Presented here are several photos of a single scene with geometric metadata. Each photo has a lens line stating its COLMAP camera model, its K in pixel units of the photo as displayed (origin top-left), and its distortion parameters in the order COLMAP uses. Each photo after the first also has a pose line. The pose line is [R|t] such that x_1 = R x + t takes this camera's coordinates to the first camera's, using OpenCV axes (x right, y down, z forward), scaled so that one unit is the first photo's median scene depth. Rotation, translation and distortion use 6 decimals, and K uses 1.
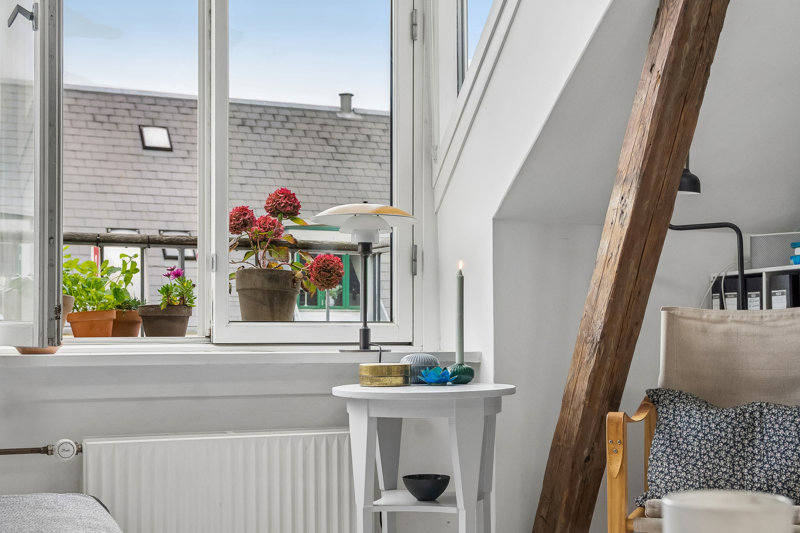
lens RADIAL K [[1067.1, 0, 399.5], [0, 1067.1, 329.2], [0, 0, 1]] dist [0.009549, 0.005786]
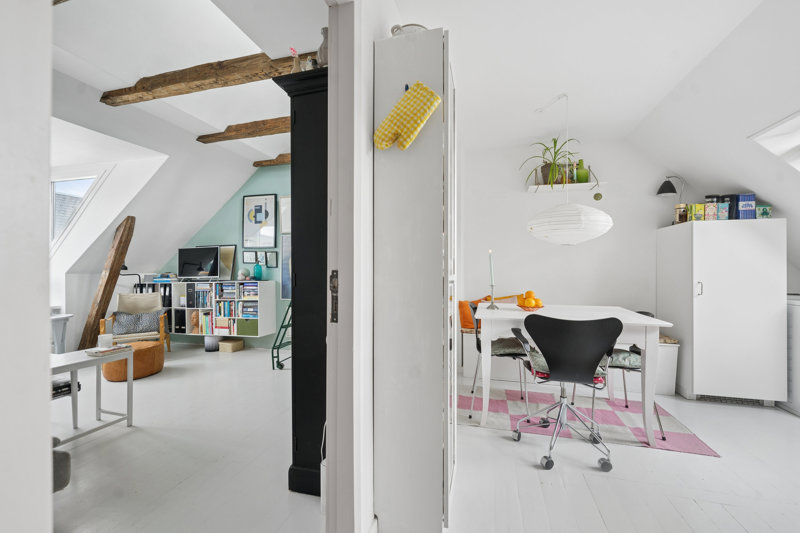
lens RADIAL K [[327.7, 0, 400.2], [0, 327.7, 267.7], [0, 0, 1]] dist [-0.000600, -0.000257]
pose [[0.617120, 0.003604, 0.786861, -0.117263], [-0.001333, 0.999993, -0.003535, -0.132928], [-0.786868, 0.001133, 0.617121, -0.856352]]
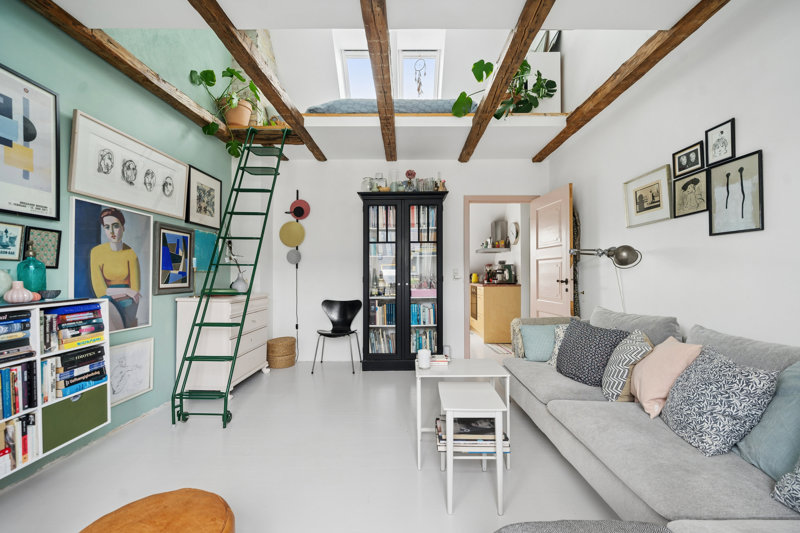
lens RADIAL K [[324.8, 0, 403.0], [0, 324.8, 270.1], [0, 0, 1]] dist [-0.002009, -0.000470]
pose [[-0.917048, 0.007663, 0.398703, -0.154720], [-0.000261, 0.999804, -0.019817, -0.121717], [-0.398777, -0.018277, -0.916866, 0.863351]]
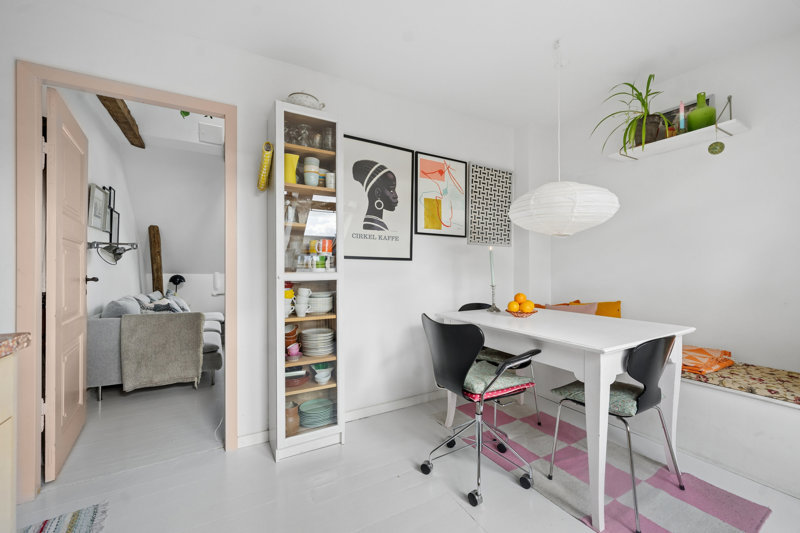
lens RADIAL K [[324.8, 0, 403.0], [0, 324.8, 270.1], [0, 0, 1]] dist [-0.002009, -0.000470]
pose [[0.993404, -0.000634, 0.114669, 0.451013], [0.000300, 0.999996, 0.002932, -0.128729], [-0.114670, -0.002878, 0.993399, -1.293655]]
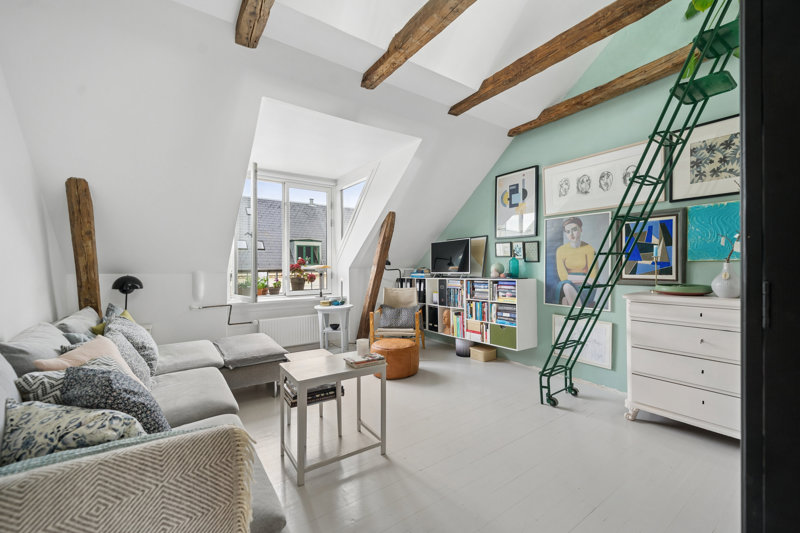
lens RADIAL K [[327.7, 0, 400.2], [0, 327.7, 267.7], [0, 0, 1]] dist [-0.000600, -0.000257]
pose [[0.976714, -0.005398, 0.214476, -0.001408], [0.002761, 0.999917, 0.012594, -0.133596], [-0.214526, -0.011708, 0.976648, -0.493724]]
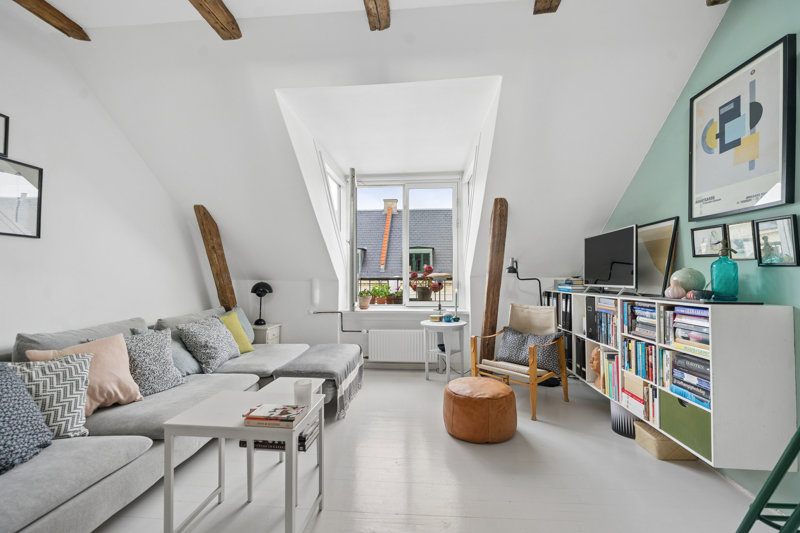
lens RADIAL K [[324.8, 0, 403.0], [0, 324.8, 270.1], [0, 0, 1]] dist [-0.002009, -0.000470]
pose [[0.889311, -0.008227, -0.457229, 0.435094], [0.006188, 0.999963, -0.005957, -0.132285], [0.457261, 0.002468, 0.889329, -0.143743]]
